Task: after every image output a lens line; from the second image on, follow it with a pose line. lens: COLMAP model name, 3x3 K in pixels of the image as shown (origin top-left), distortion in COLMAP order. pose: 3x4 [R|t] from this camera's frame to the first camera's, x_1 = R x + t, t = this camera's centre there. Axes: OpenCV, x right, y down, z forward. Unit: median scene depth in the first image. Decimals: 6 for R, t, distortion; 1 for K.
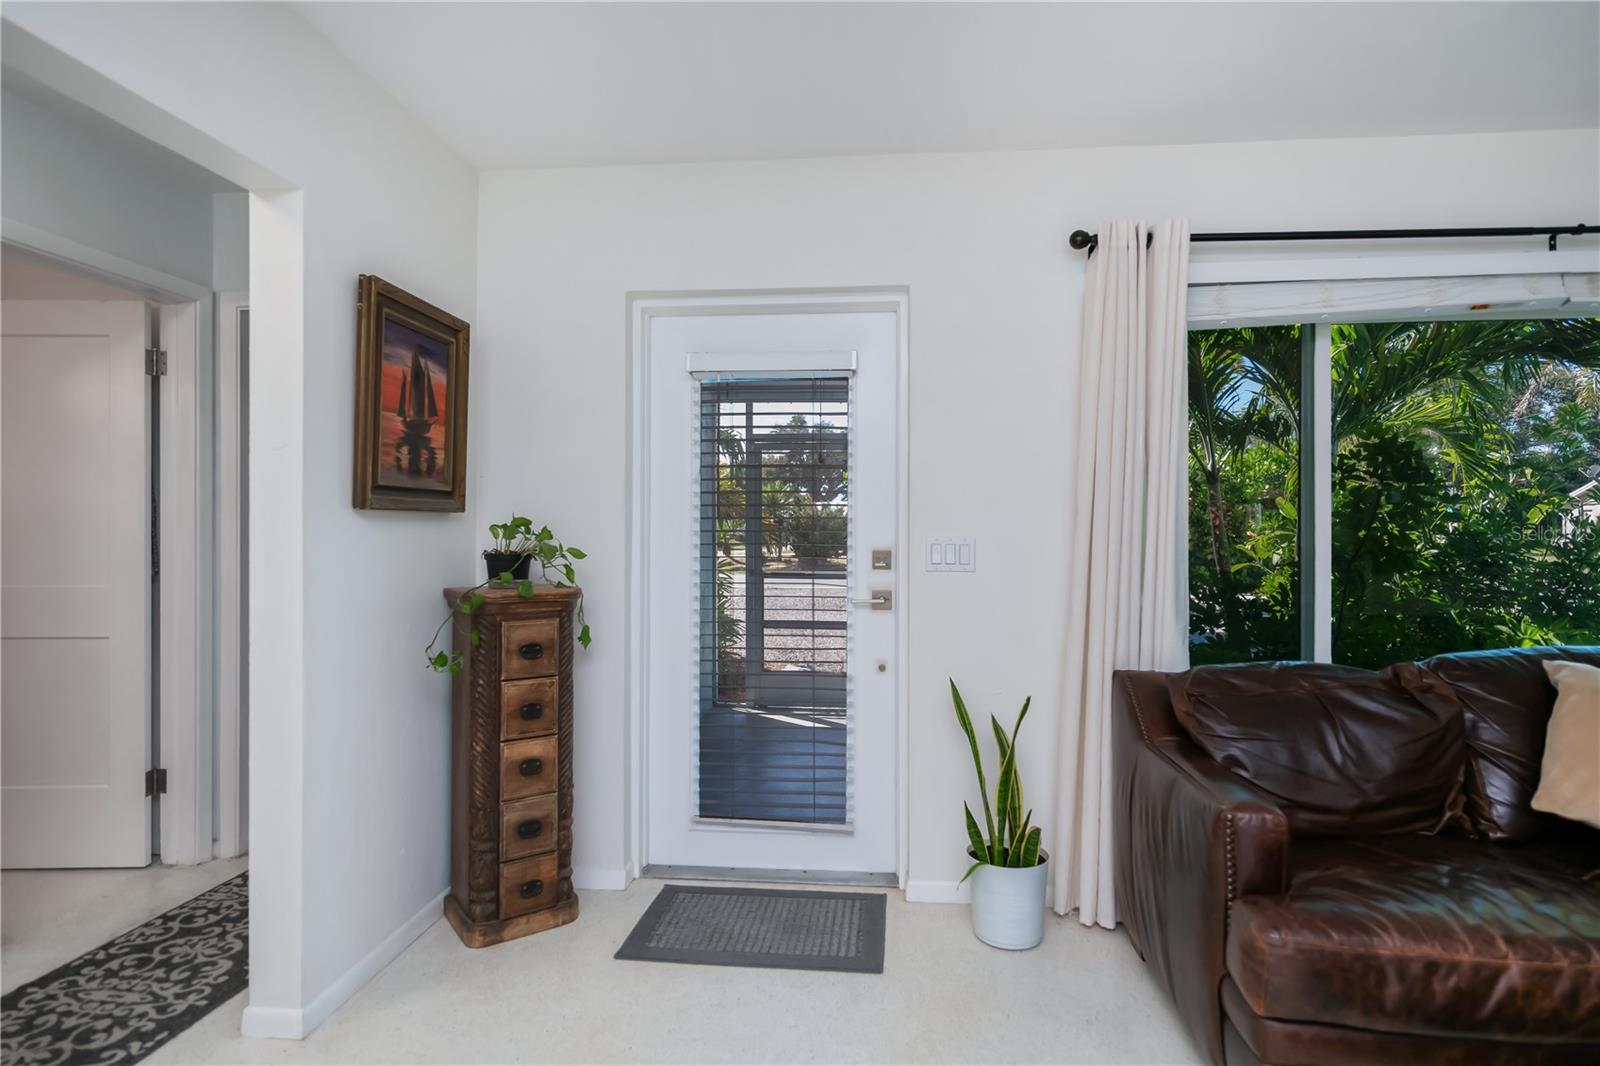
lens RADIAL K [[866.4, 0, 819.6], [0, 866.4, 525.8], [0, 0, 1]] dist [0.002463, -0.000771]
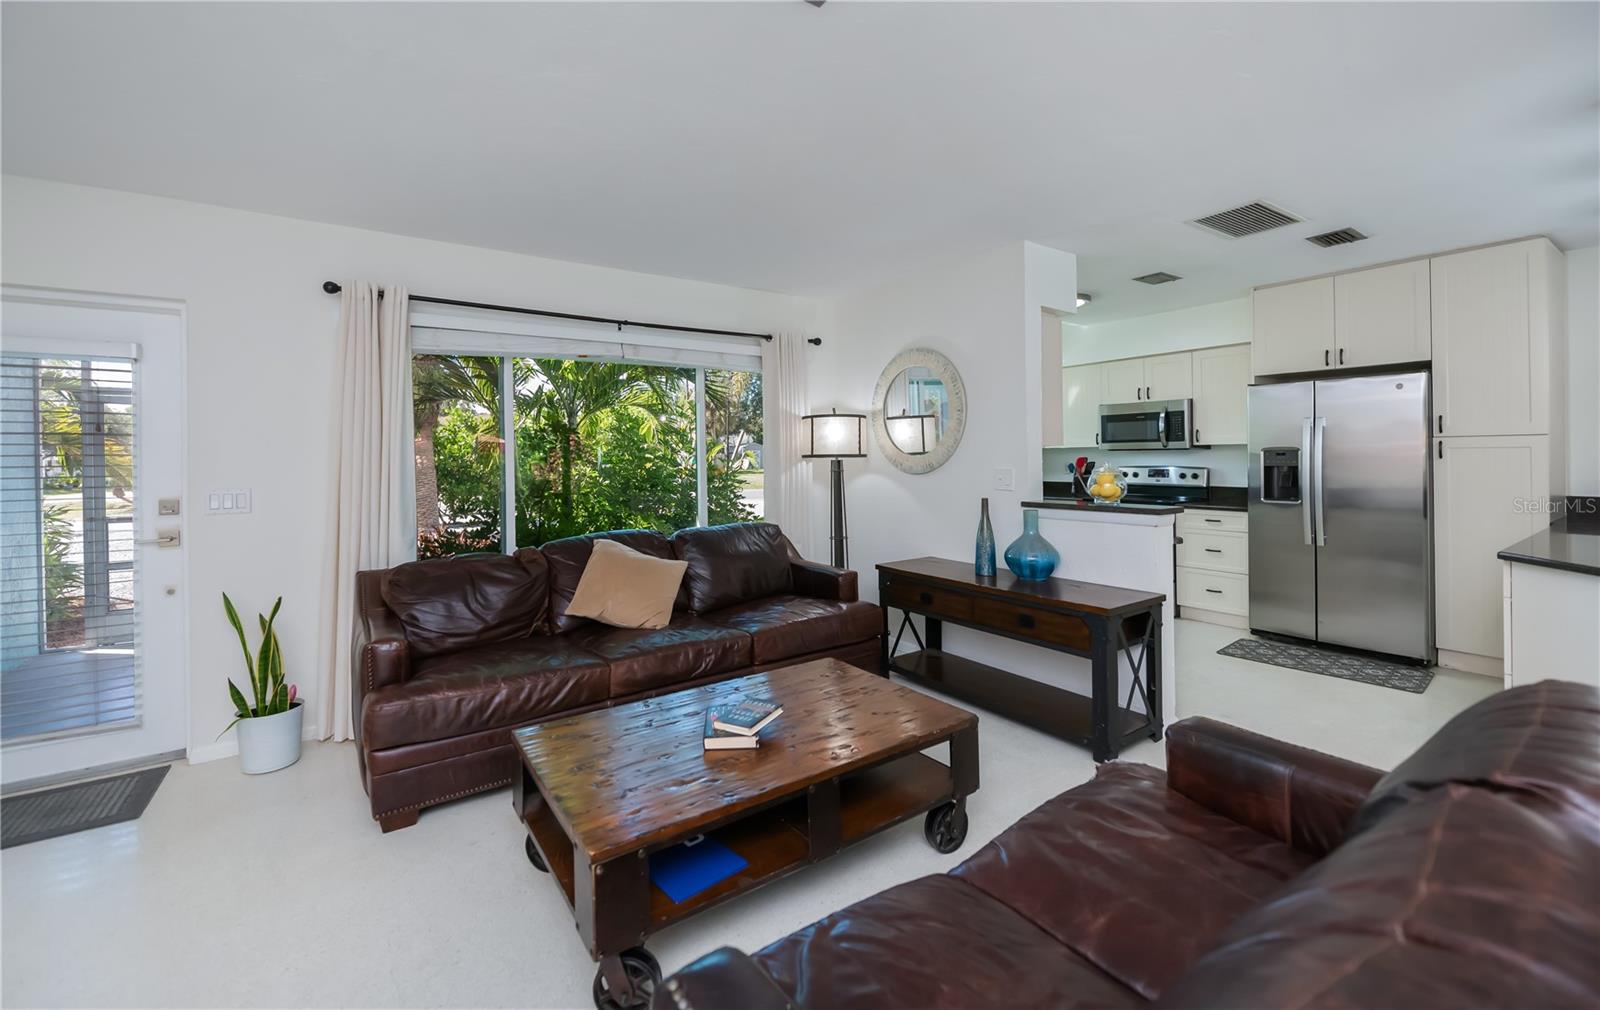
lens RADIAL K [[650.6, 0, 784.9], [0, 650.6, 457.0], [0, 0, 1]] dist [0.011925, -0.006520]
pose [[0.776683, -0.014164, 0.629732, 0.202007], [0.014978, 0.999880, 0.004017, -0.030351], [-0.629713, 0.006312, 0.776802, -0.384504]]
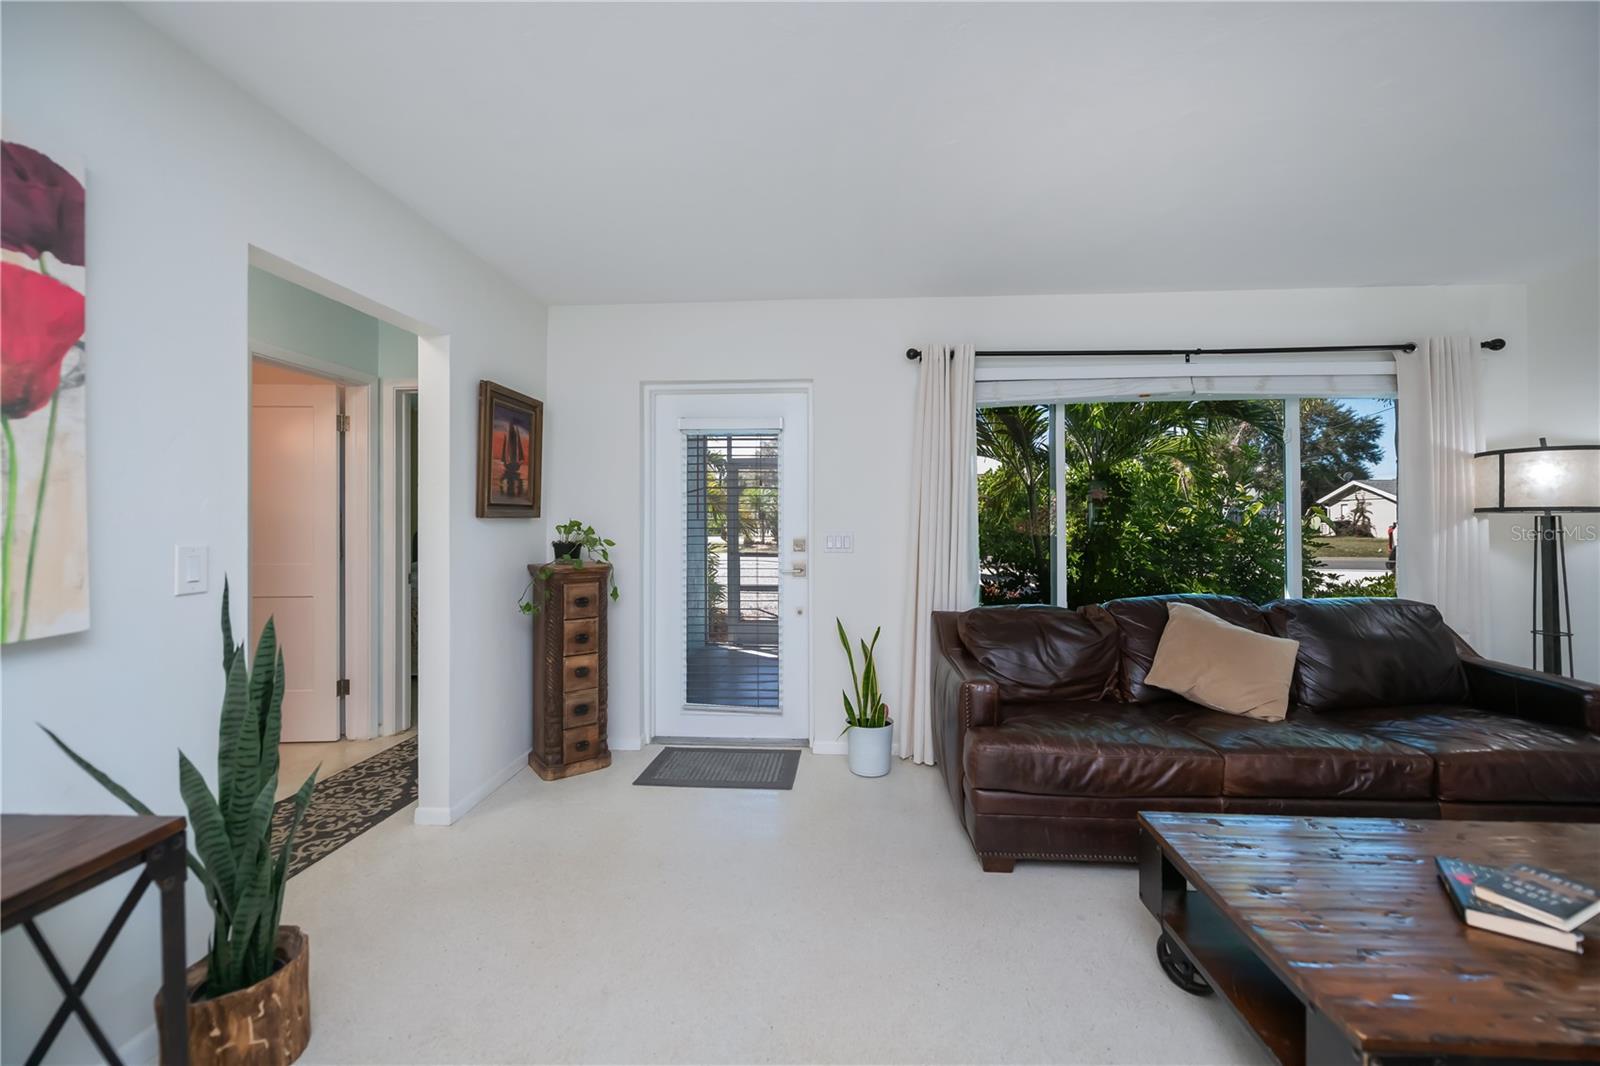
lens RADIAL K [[644.4, 0, 810.7], [0, 644.4, 516.7], [0, 0, 1]] dist [-0.001083, -0.000648]
pose [[0.999662, -0.003155, 0.025790, 0.072670], [0.003176, 0.999995, -0.000772, -0.016179], [-0.025788, 0.000854, 0.999667, -0.240905]]
